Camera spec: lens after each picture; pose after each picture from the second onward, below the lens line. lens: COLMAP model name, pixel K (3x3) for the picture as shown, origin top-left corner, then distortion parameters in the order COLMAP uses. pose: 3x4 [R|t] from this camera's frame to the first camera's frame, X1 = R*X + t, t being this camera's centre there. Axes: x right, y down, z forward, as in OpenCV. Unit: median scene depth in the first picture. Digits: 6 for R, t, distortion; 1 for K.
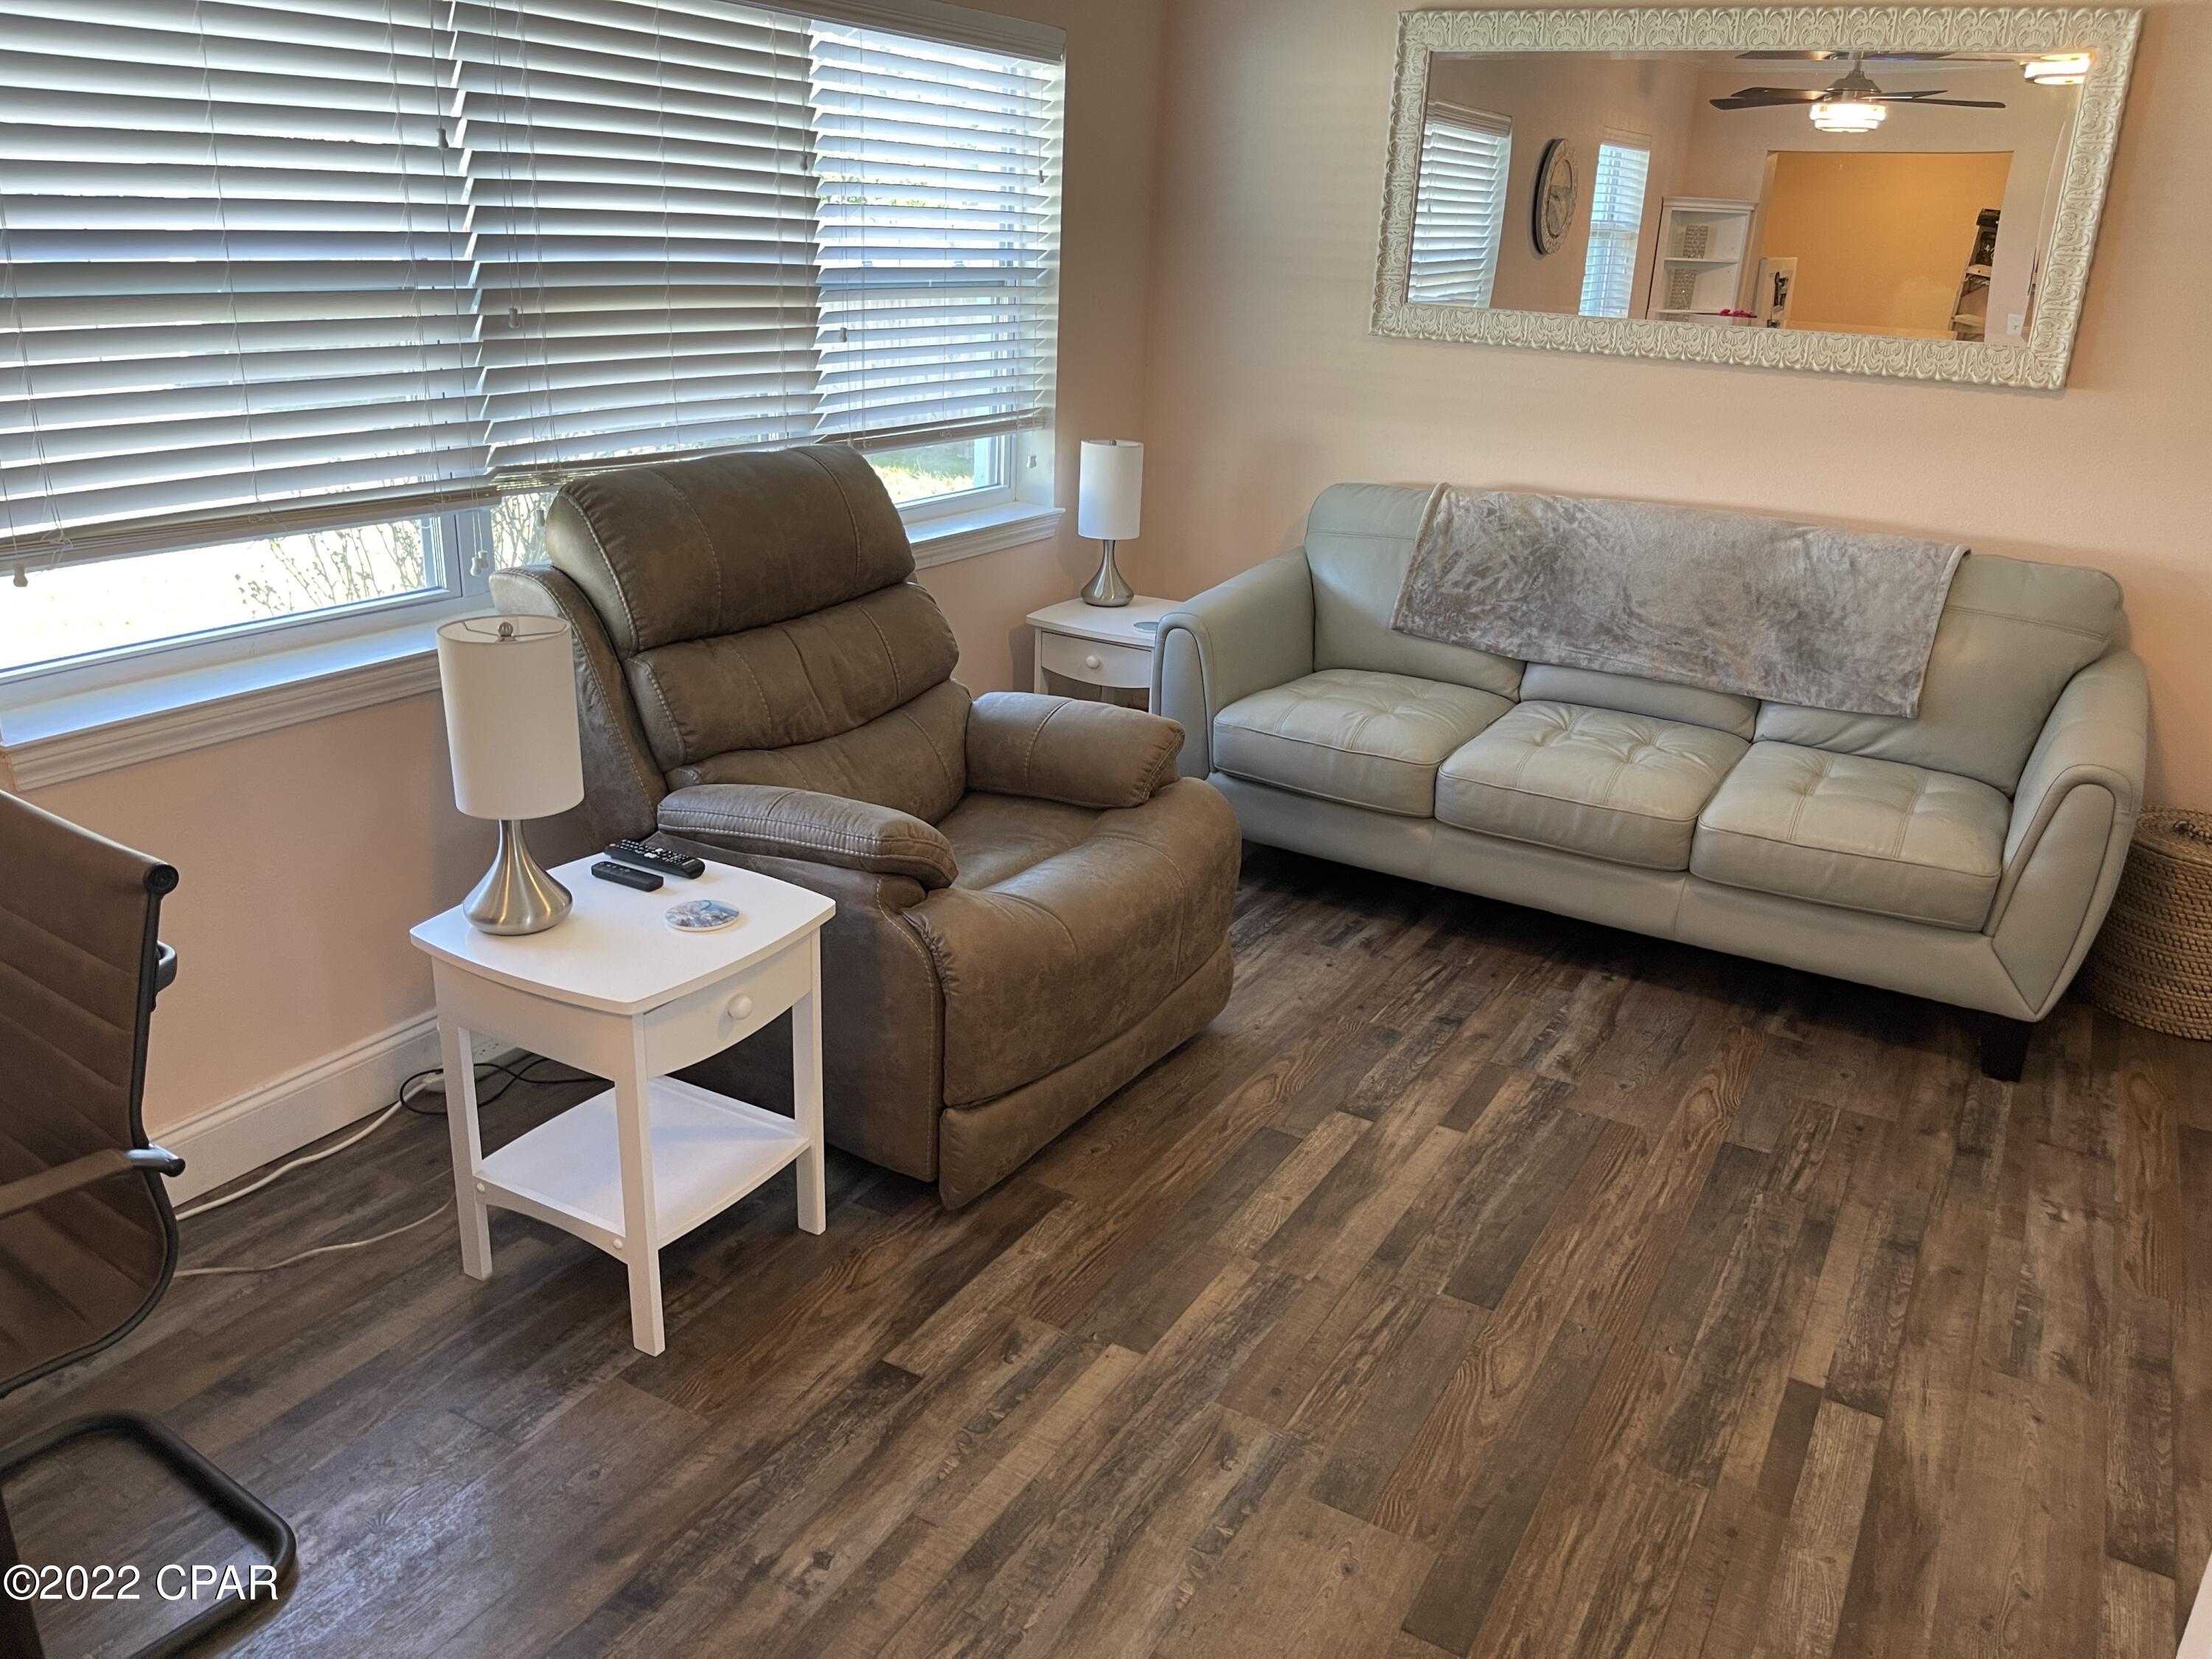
lens RADIAL K [[1690.4, 0, 1108.7], [0, 1690.4, 825.2], [0, 0, 1]] dist [0.065227, -0.077111]
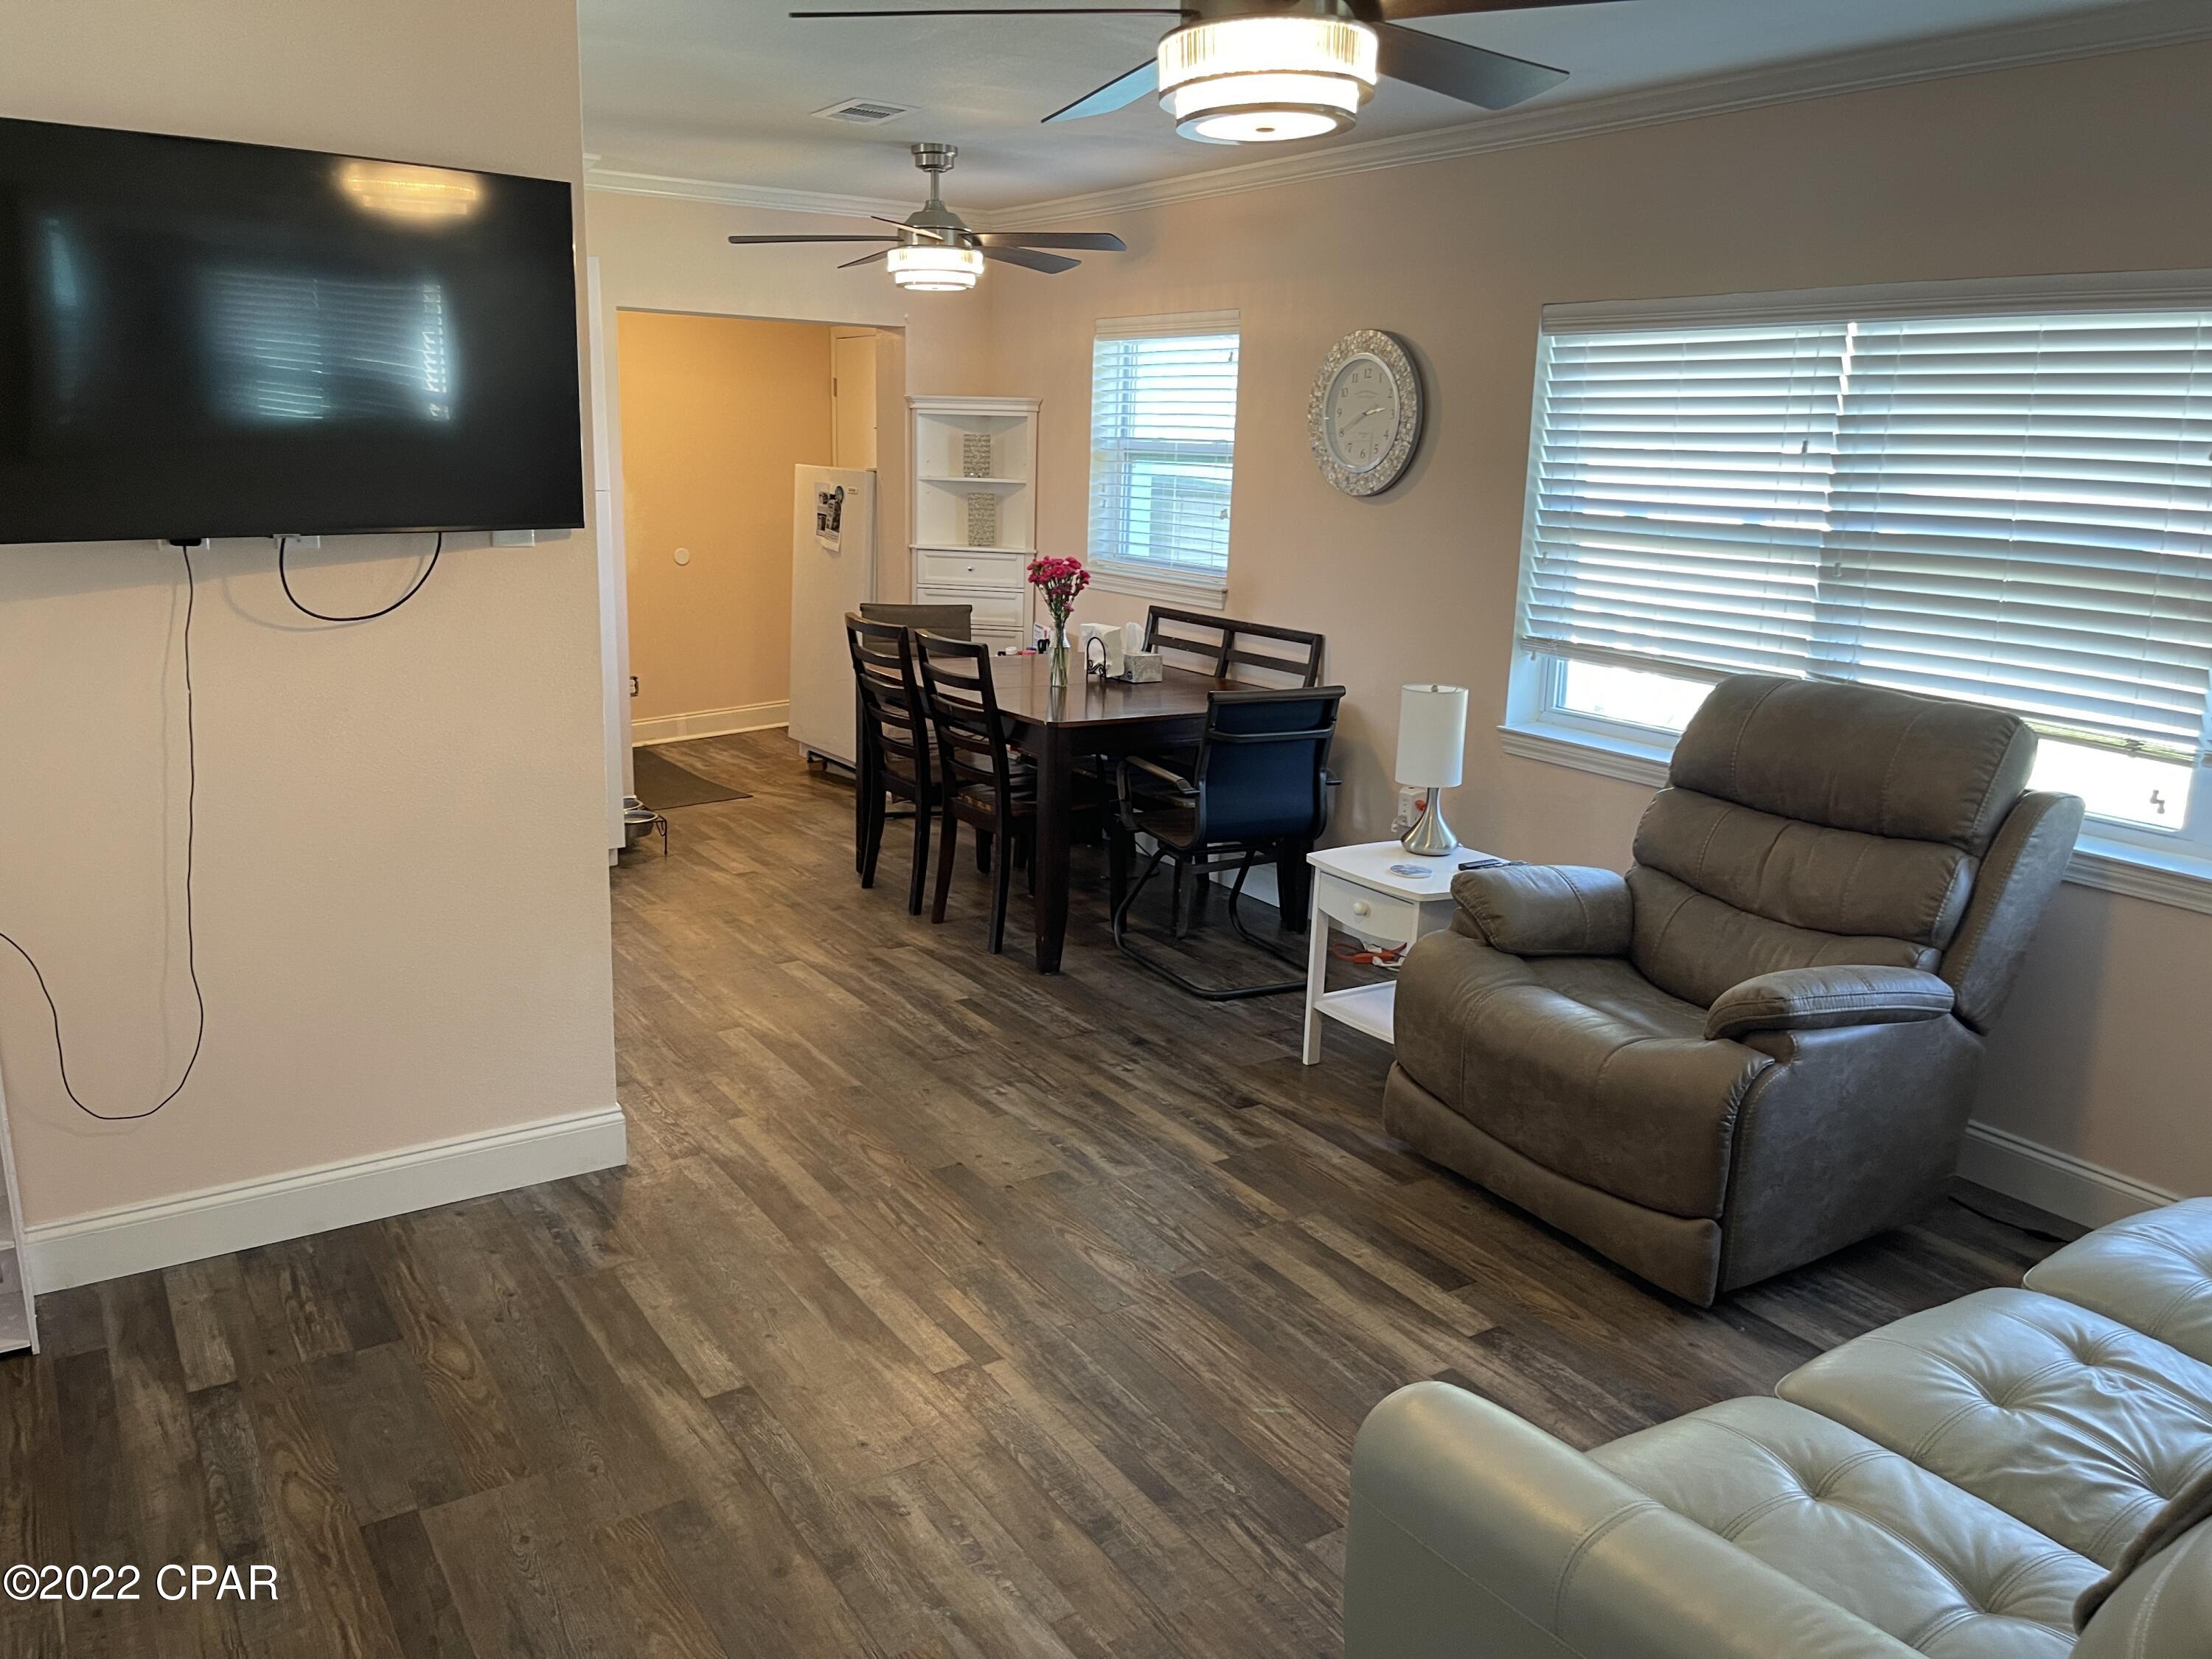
lens RADIAL K [[1690.4, 0, 1113.2], [0, 1690.4, 851.9], [0, 0, 1]] dist [0.065227, -0.077111]
pose [[-0.456198, 0.153801, -0.876487, 1.064050], [-0.352087, 0.873381, 0.336512, -0.330197], [0.817263, 0.462115, -0.344284, 1.024295]]
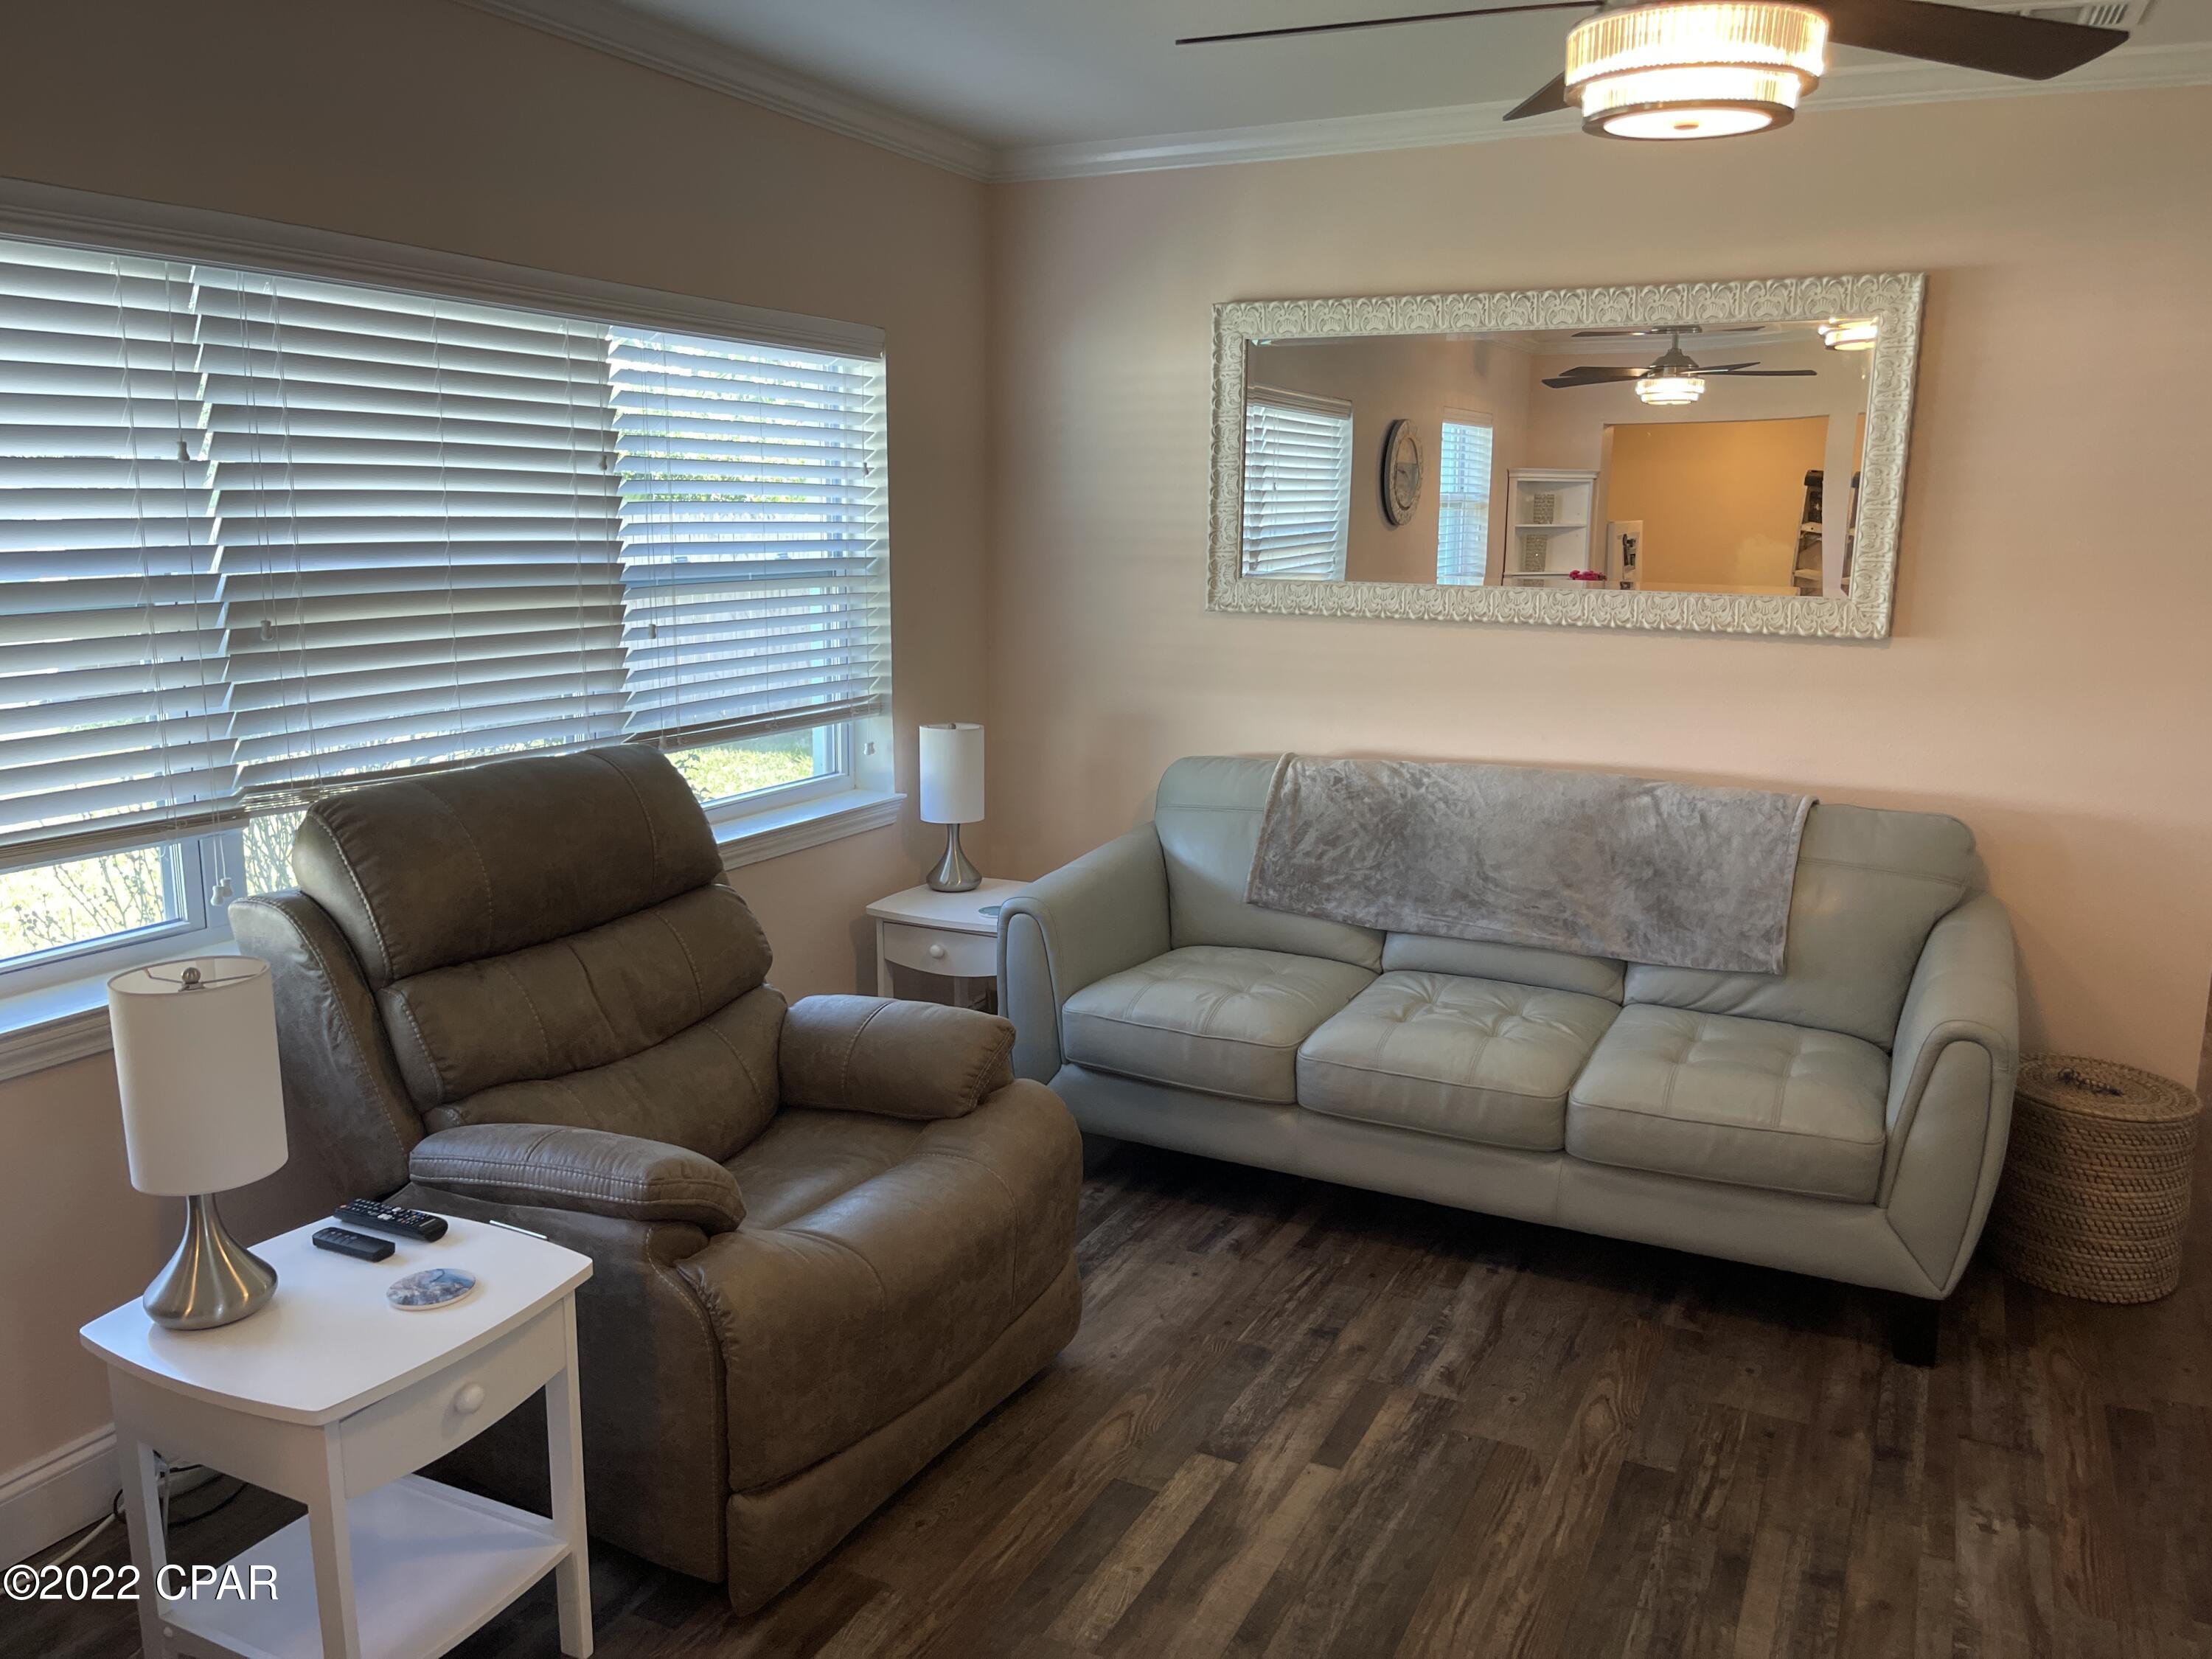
lens RADIAL K [[1690.4, 0, 1112.6], [0, 1690.4, 831.2], [0, 0, 1]] dist [0.065227, -0.077111]
pose [[0.997488, -0.045988, 0.053876, 0.056129], [0.053617, 0.987230, -0.150005, -0.022007], [-0.046289, 0.152517, 0.987216, 0.066866]]
